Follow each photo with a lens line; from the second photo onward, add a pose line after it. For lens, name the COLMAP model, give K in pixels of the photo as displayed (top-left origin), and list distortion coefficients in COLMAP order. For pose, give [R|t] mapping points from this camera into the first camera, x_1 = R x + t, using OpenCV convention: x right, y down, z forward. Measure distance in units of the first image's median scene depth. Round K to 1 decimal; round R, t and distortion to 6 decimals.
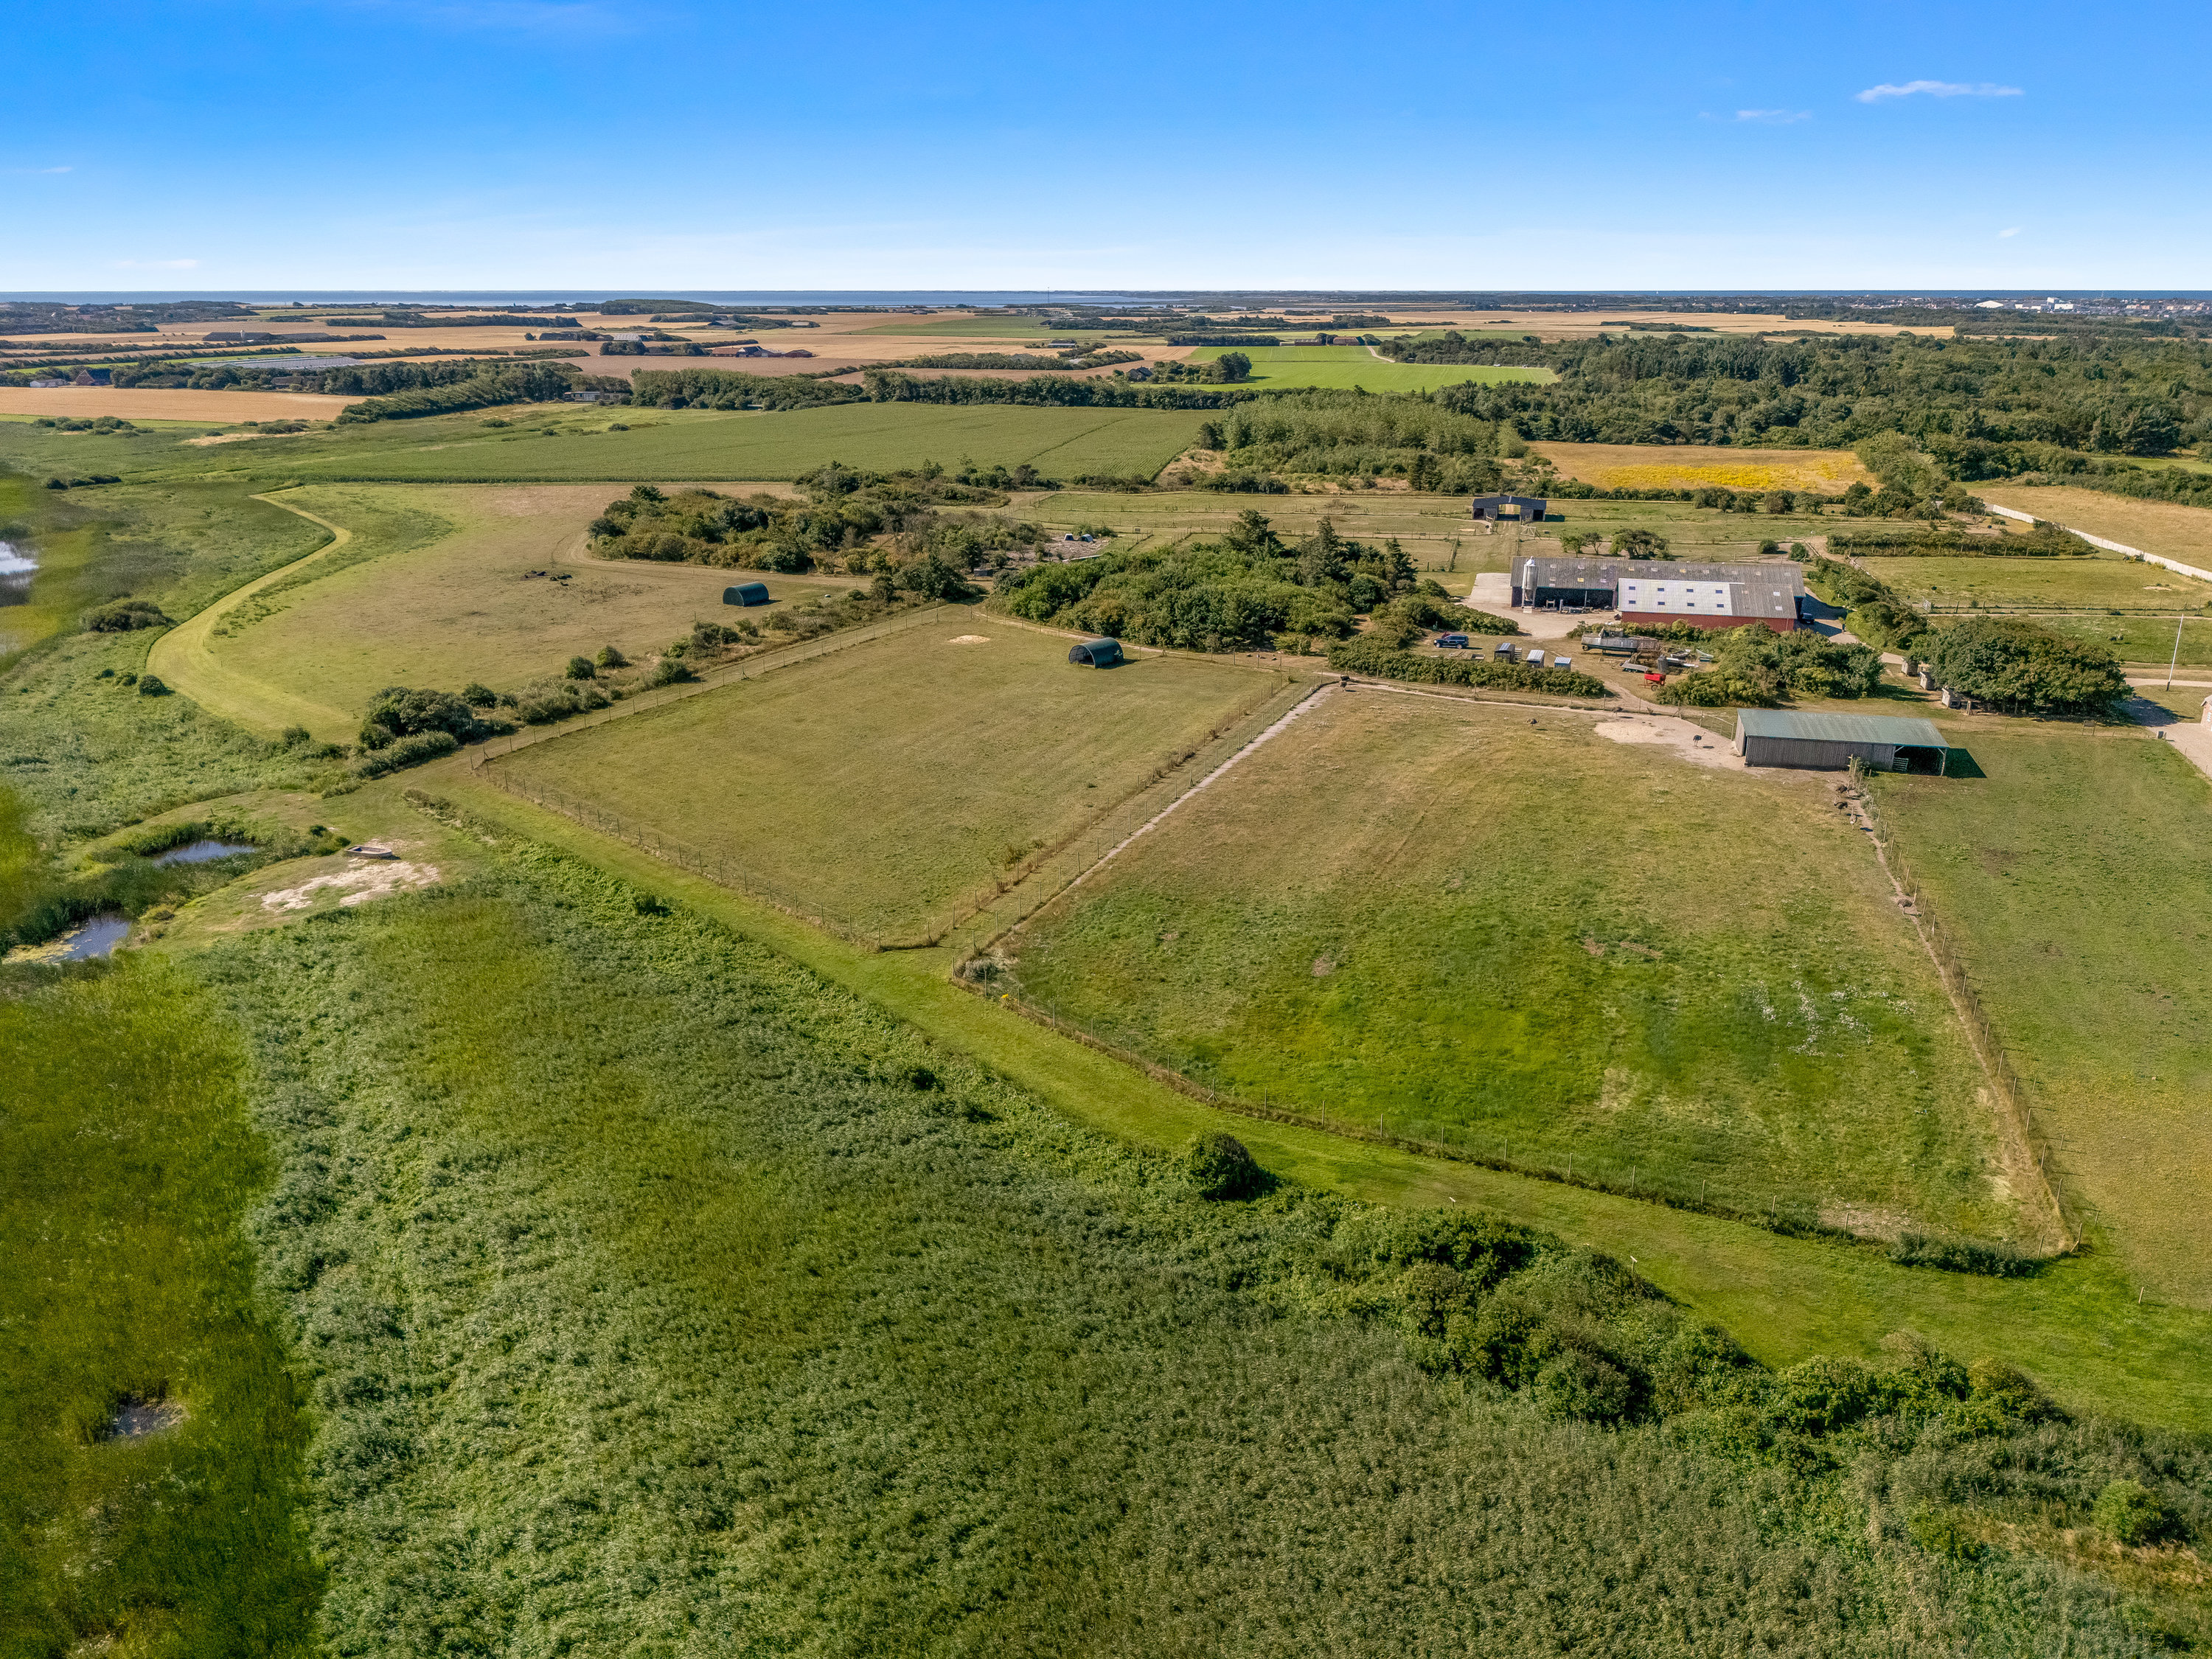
lens RADIAL K [[1610.1, 0, 1106.0], [0, 1610.1, 829.5], [0, 0, 1]] dist [0.054453, -0.059370]
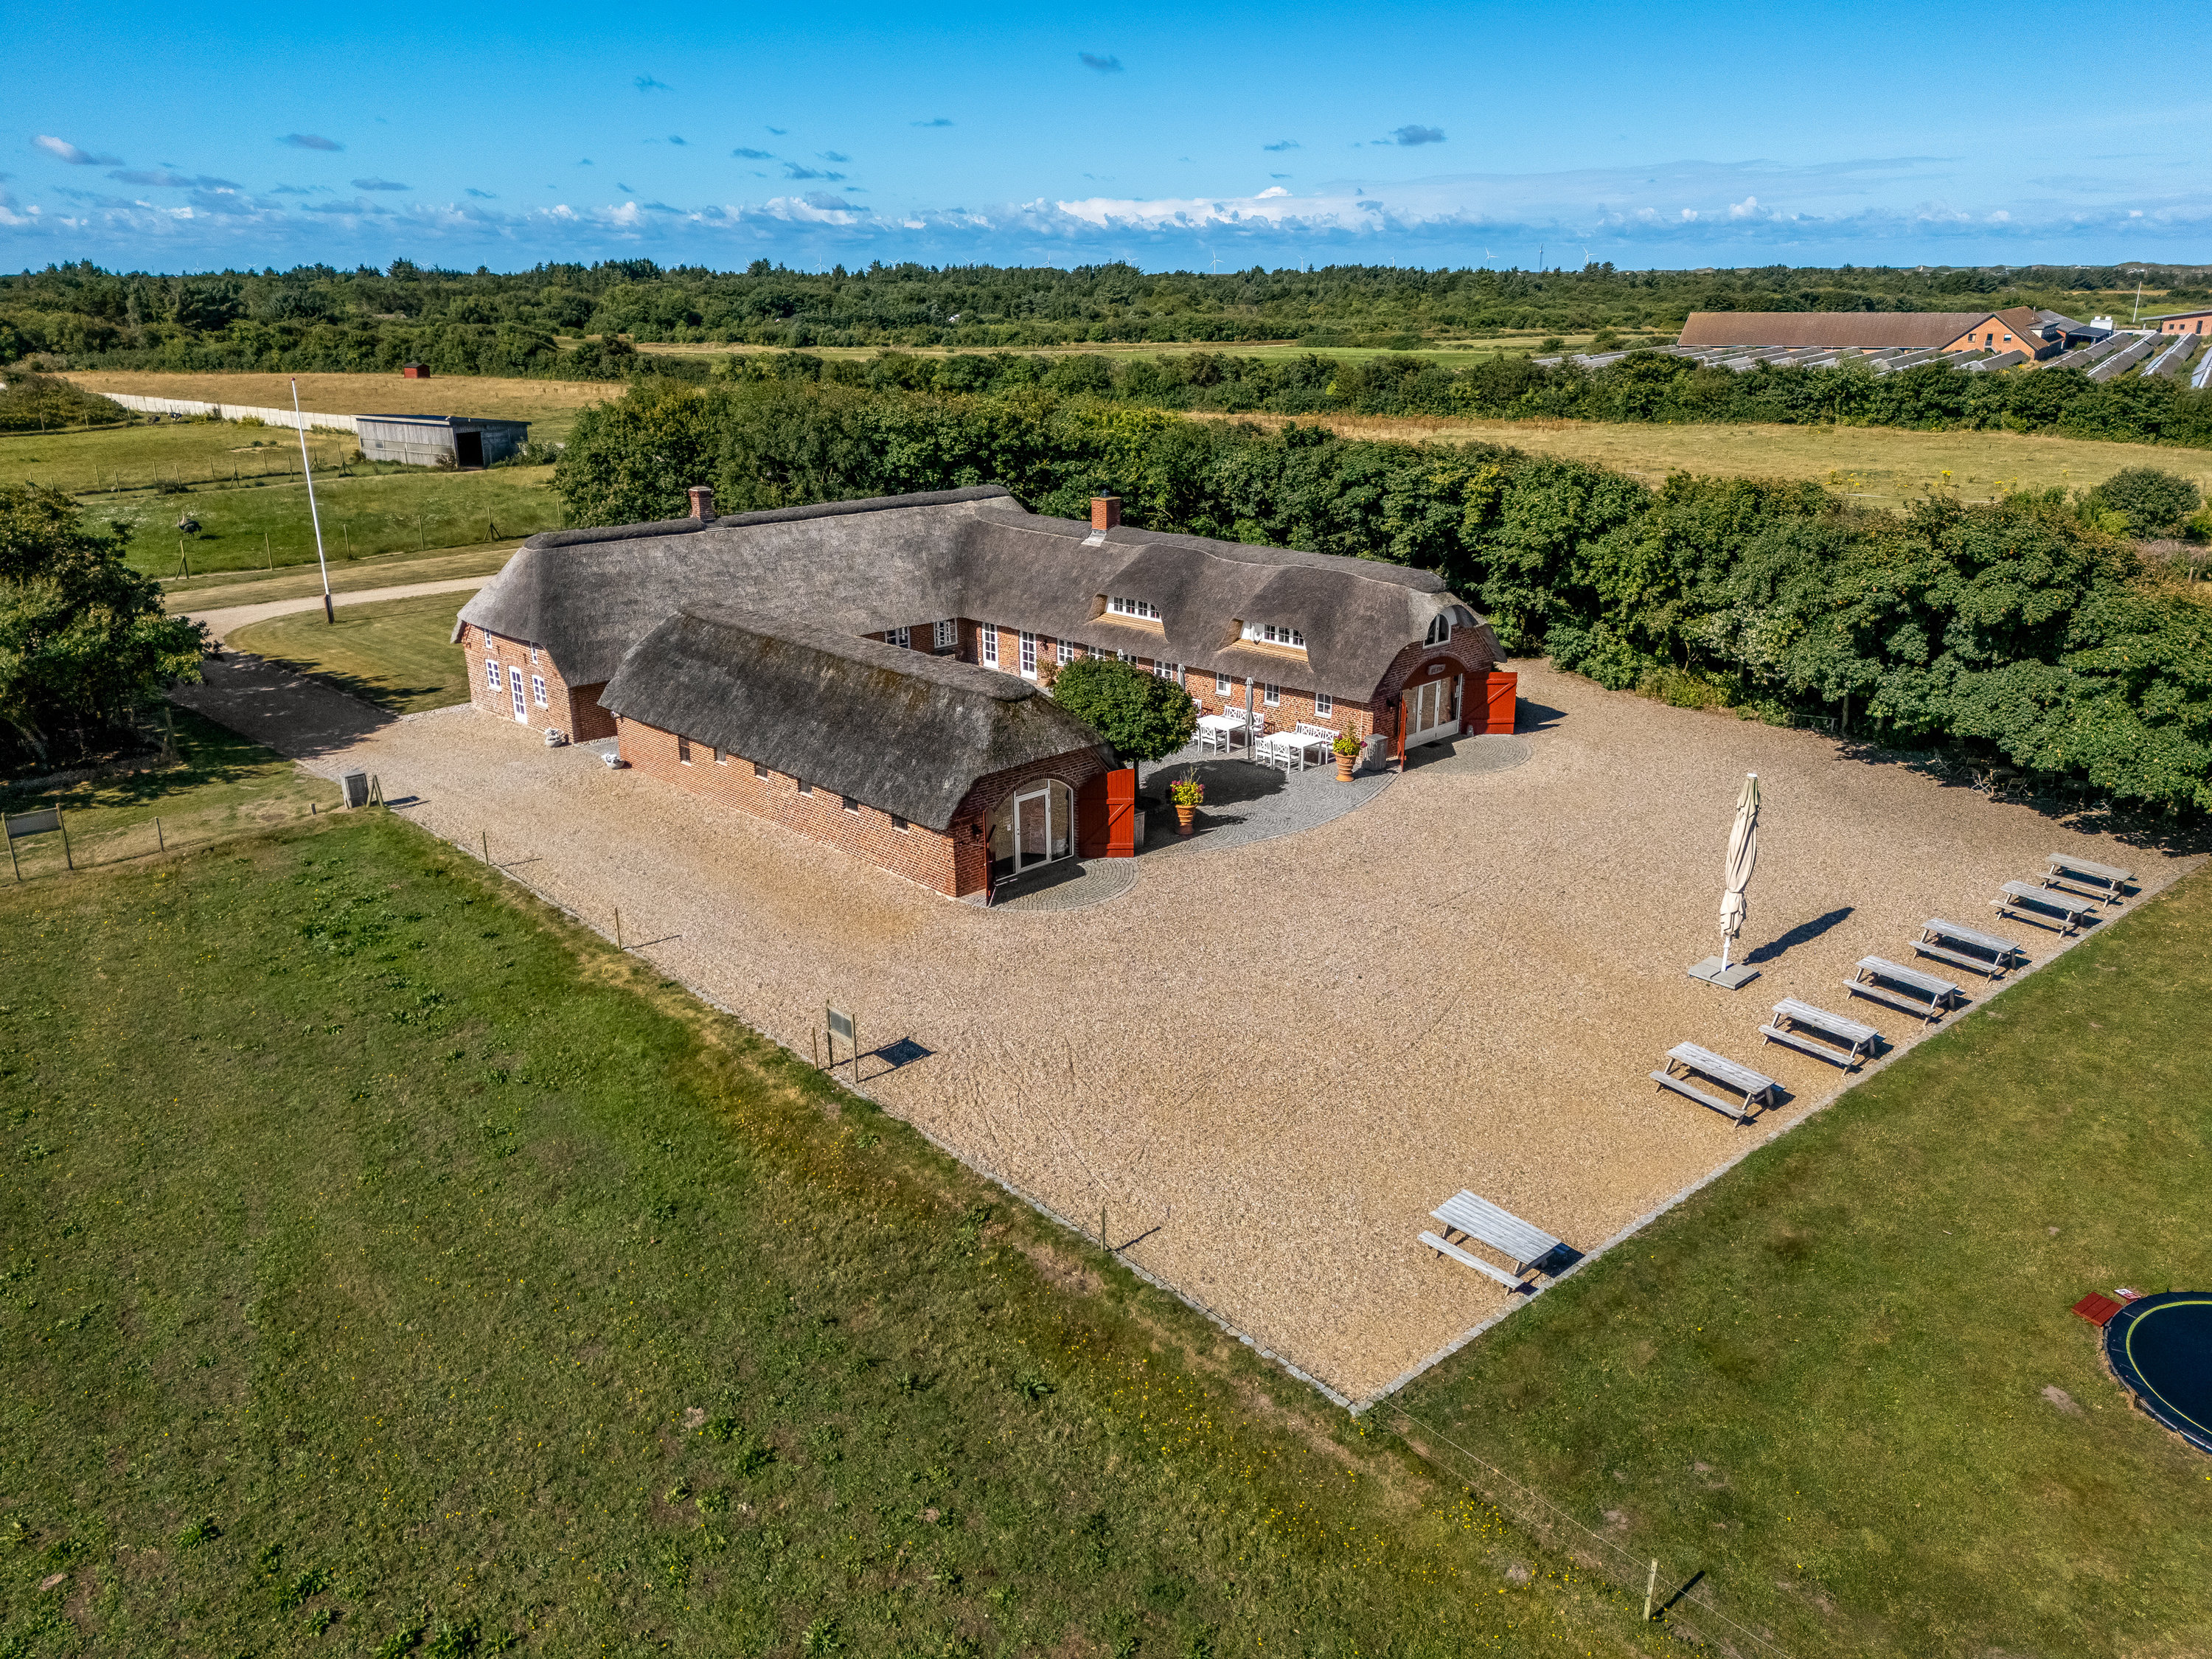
lens RADIAL K [[1606.1, 0, 1106.0], [0, 1606.1, 829.5], [0, 0, 1]] dist [0.035848, -0.059128]
pose [[0.513607, -0.275829, 0.812481, 0.434061], [0.274742, 0.949932, 0.148815, -0.048901], [-0.812850, 0.146790, 0.563673, 0.663196]]
